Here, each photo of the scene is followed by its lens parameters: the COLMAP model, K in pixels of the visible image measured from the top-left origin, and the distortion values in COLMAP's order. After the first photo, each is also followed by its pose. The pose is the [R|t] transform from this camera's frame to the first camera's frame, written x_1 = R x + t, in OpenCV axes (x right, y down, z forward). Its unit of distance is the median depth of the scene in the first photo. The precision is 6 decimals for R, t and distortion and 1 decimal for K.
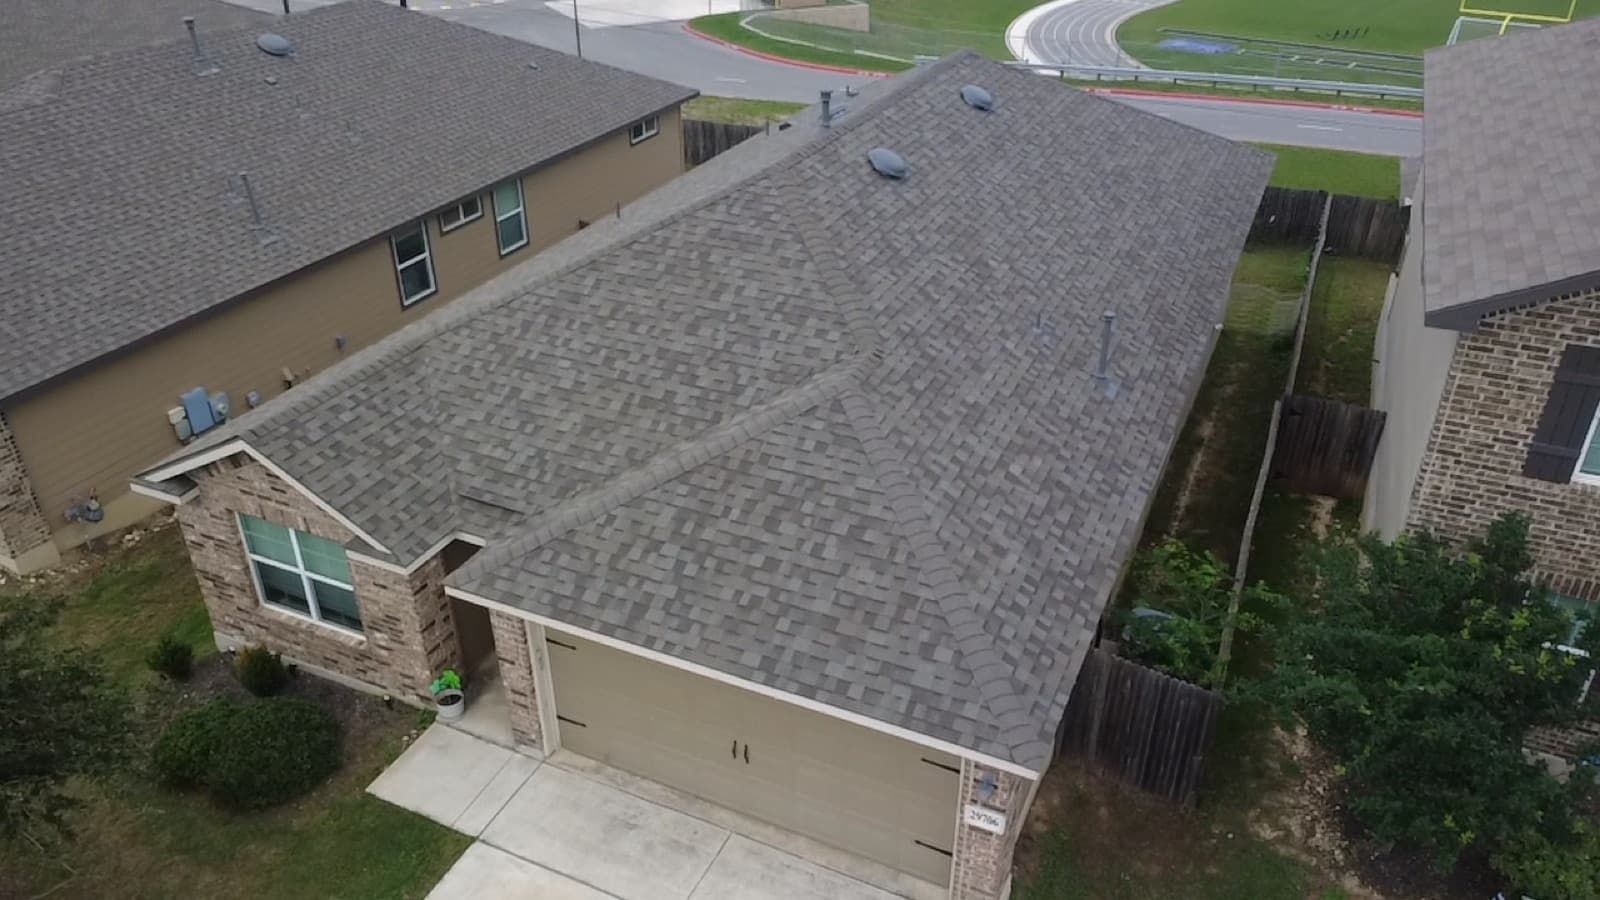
lens RADIAL K [[1174.1, 0, 798.8], [0, 1174.1, 451.5], [0, 0, 1]] dist [0.001772, 0.000189]
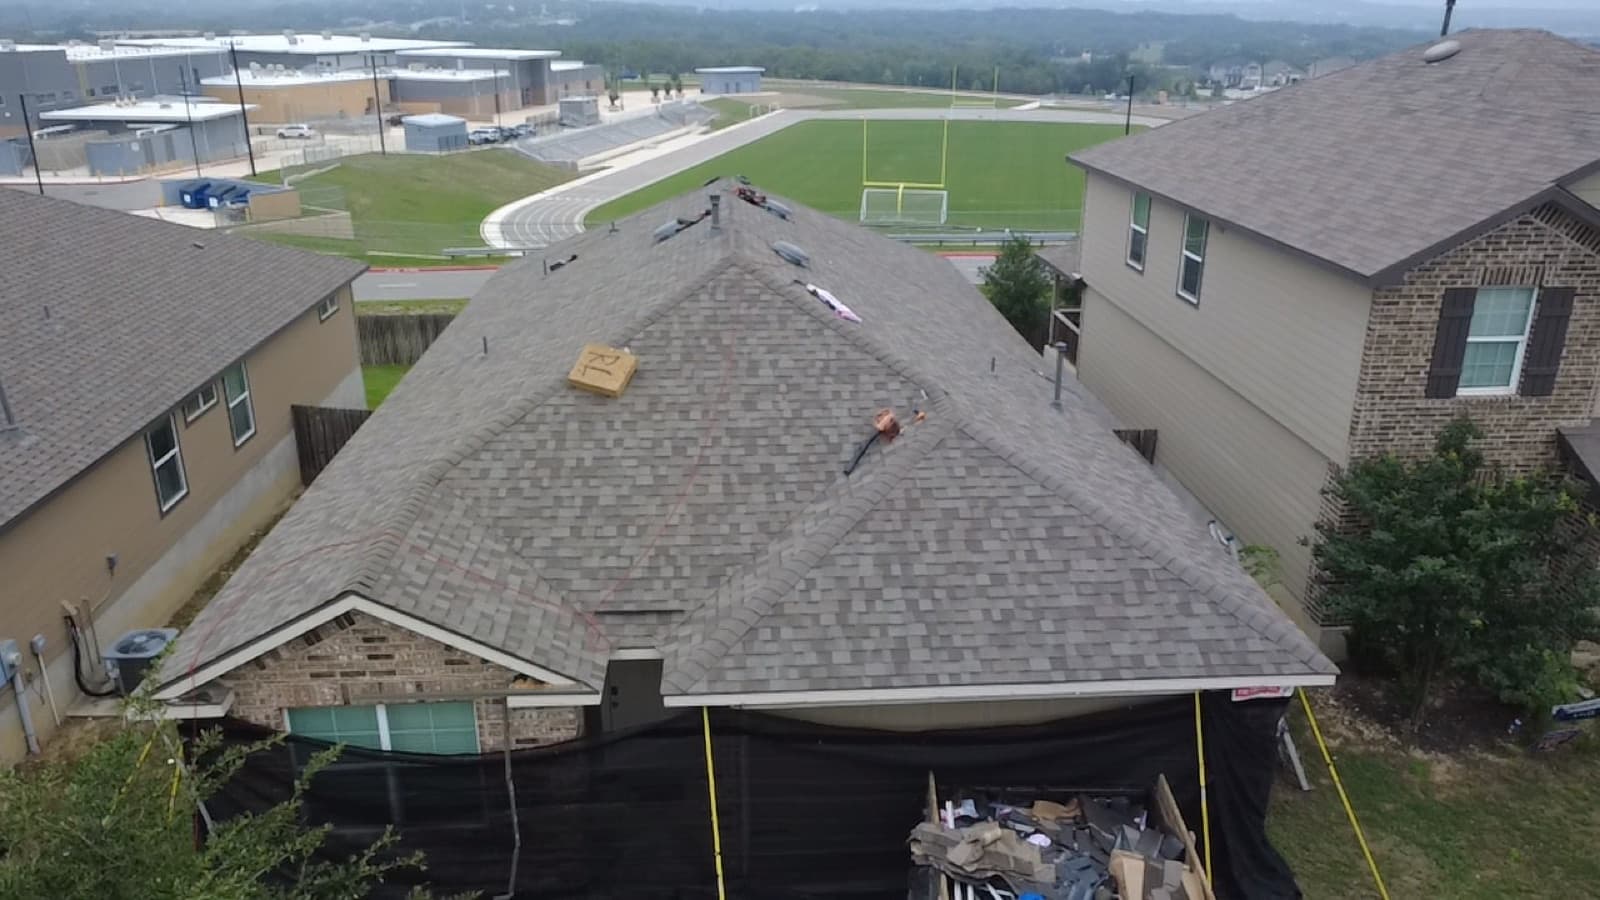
lens RADIAL K [[1174.1, 0, 799.5], [0, 1174.1, 450.7], [0, 0, 1]] dist [0.001772, 0.000189]
pose [[0.879435, -0.161753, 0.447695, -0.565111], [0.235192, 0.965331, -0.113226, 0.059416], [-0.413859, 0.204869, 0.886989, 0.144212]]
